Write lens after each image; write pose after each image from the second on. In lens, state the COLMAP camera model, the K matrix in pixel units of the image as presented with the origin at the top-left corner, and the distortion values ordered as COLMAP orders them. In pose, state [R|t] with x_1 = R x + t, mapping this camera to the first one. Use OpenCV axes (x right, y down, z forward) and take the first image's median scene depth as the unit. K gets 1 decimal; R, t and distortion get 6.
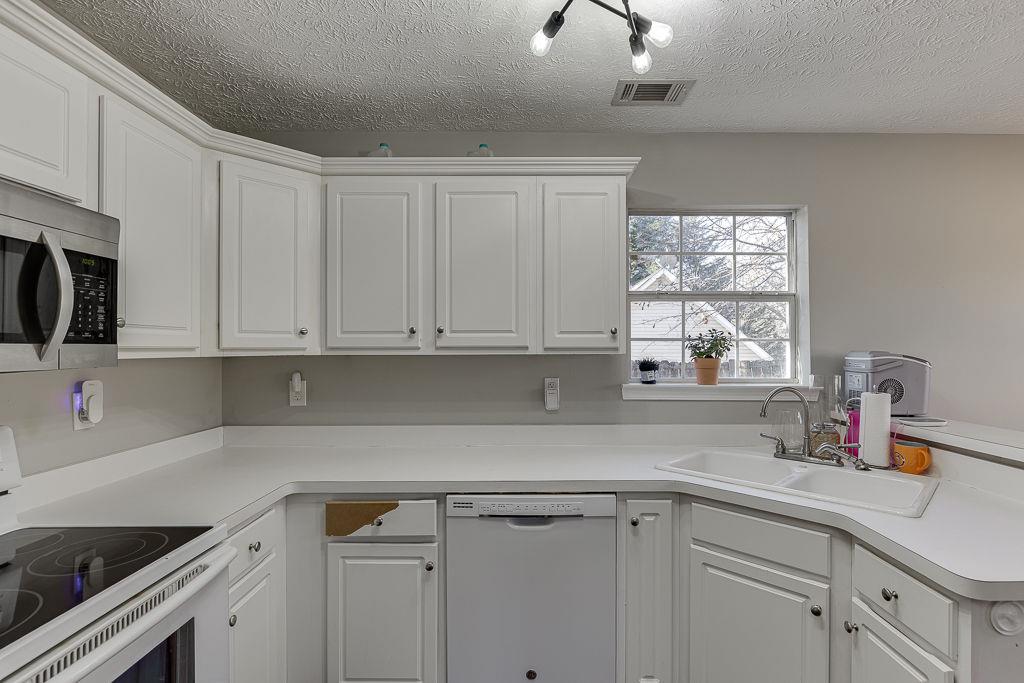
lens RADIAL K [[484.9, 0, 538.7], [0, 484.9, 348.9], [0, 0, 1]] dist [-0.004261, -0.000484]
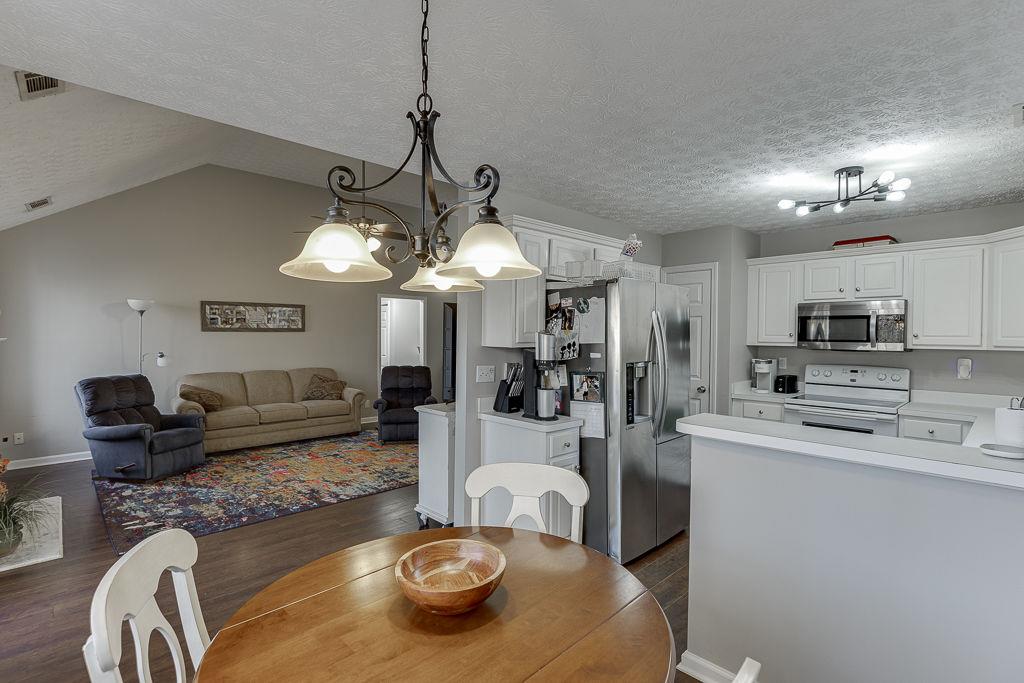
lens RADIAL K [[484.9, 0, 519.0], [0, 484.9, 339.4], [0, 0, 1]] dist [-0.004261, -0.000484]
pose [[-0.737784, 0.002892, -0.675031, 1.781428], [-0.006962, 0.999905, 0.011894, -0.030815], [0.675001, 0.013475, -0.737694, 0.994977]]
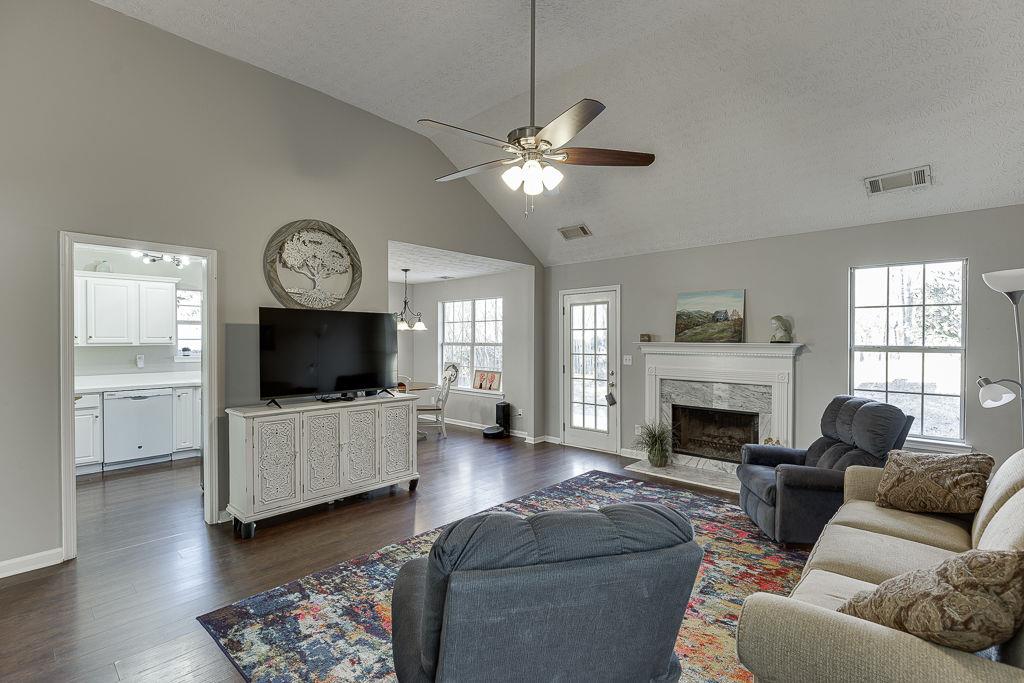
lens RADIAL K [[466.7, 0, 518.7], [0, 466.7, 342.4], [0, 0, 1]] dist [-0.005738, -0.000054]
pose [[0.688833, -0.006940, 0.724887, -0.434442], [0.002675, 0.999972, 0.007032, -0.019564], [-0.724915, -0.002904, 0.688832, -2.466390]]
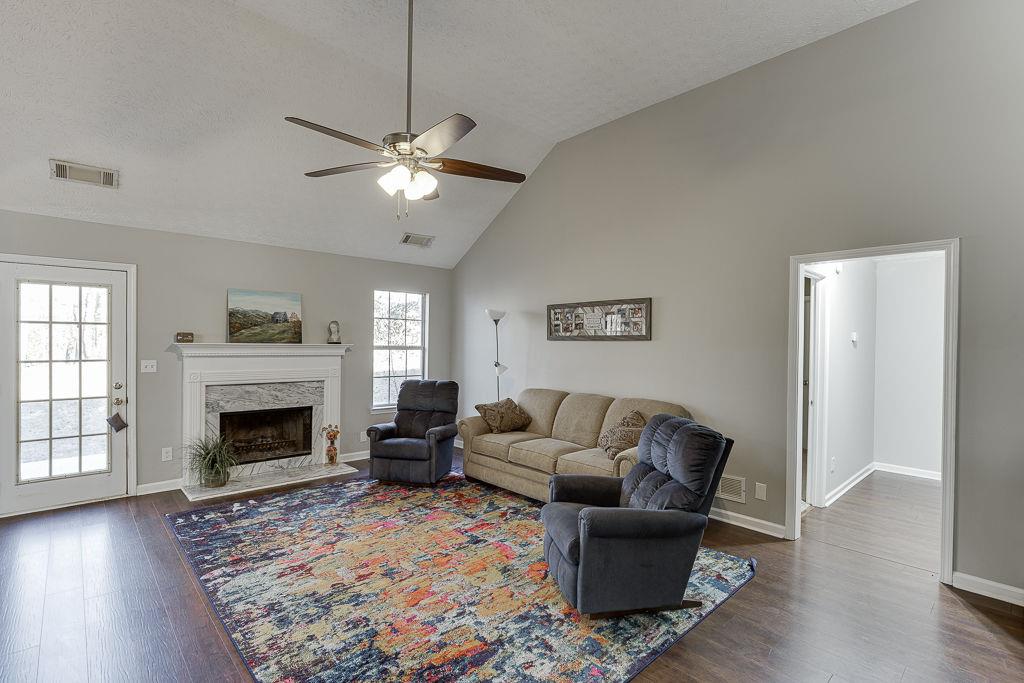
lens RADIAL K [[484.9, 0, 519.0], [0, 484.9, 342.5], [0, 0, 1]] dist [-0.004261, -0.000484]
pose [[-0.666055, -0.011741, 0.745810, -0.720045], [-0.011679, 0.999918, 0.005311, -0.031322], [-0.745811, -0.005173, -0.666138, -0.779079]]
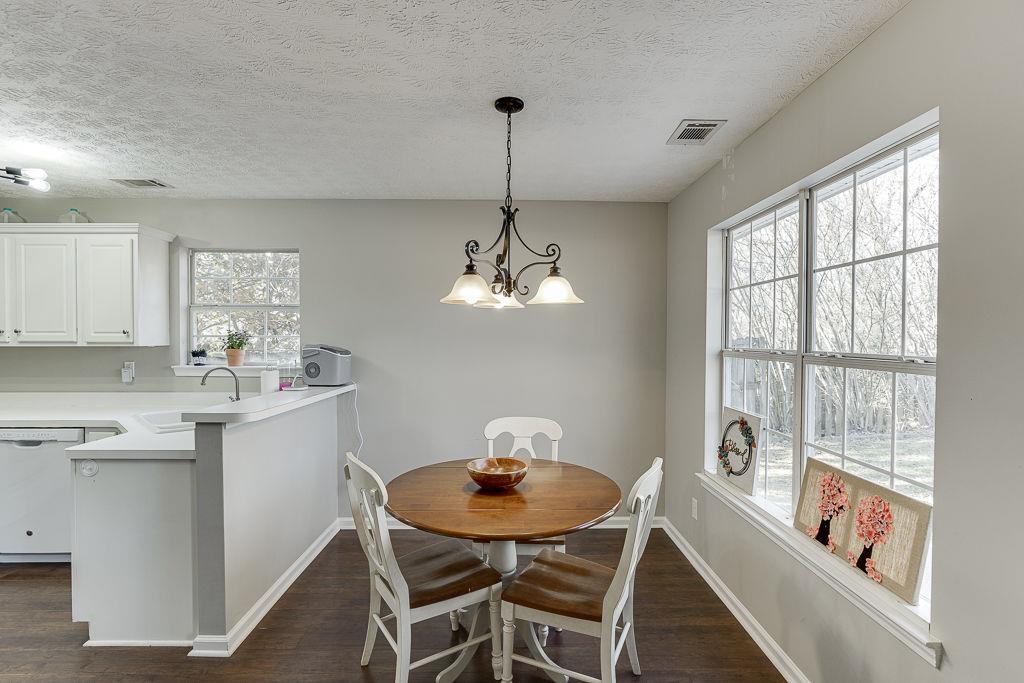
lens RADIAL K [[484.9, 0, 521.7], [0, 484.9, 343.1], [0, 0, 1]] dist [-0.004261, -0.000484]
pose [[0.999995, 0.002059, -0.002317, 1.483820], [-0.002034, 0.999937, 0.011001, -0.019970], [0.002339, -0.010996, 0.999937, -0.601050]]
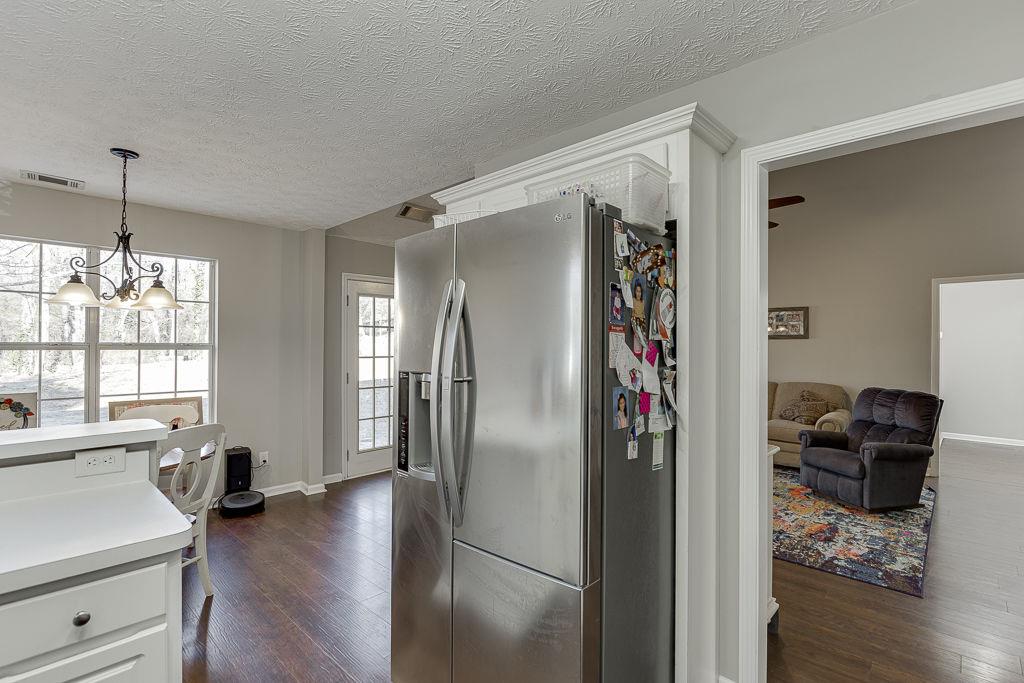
lens RADIAL K [[484.9, 0, 522.1], [0, 484.9, 345.7], [0, 0, 1]] dist [-0.004261, -0.000484]
pose [[-0.716752, -0.007750, 0.697285, -0.277098], [-0.005501, 0.999970, 0.005460, 0.000631], [-0.697307, 0.000078, -0.716773, 0.634775]]
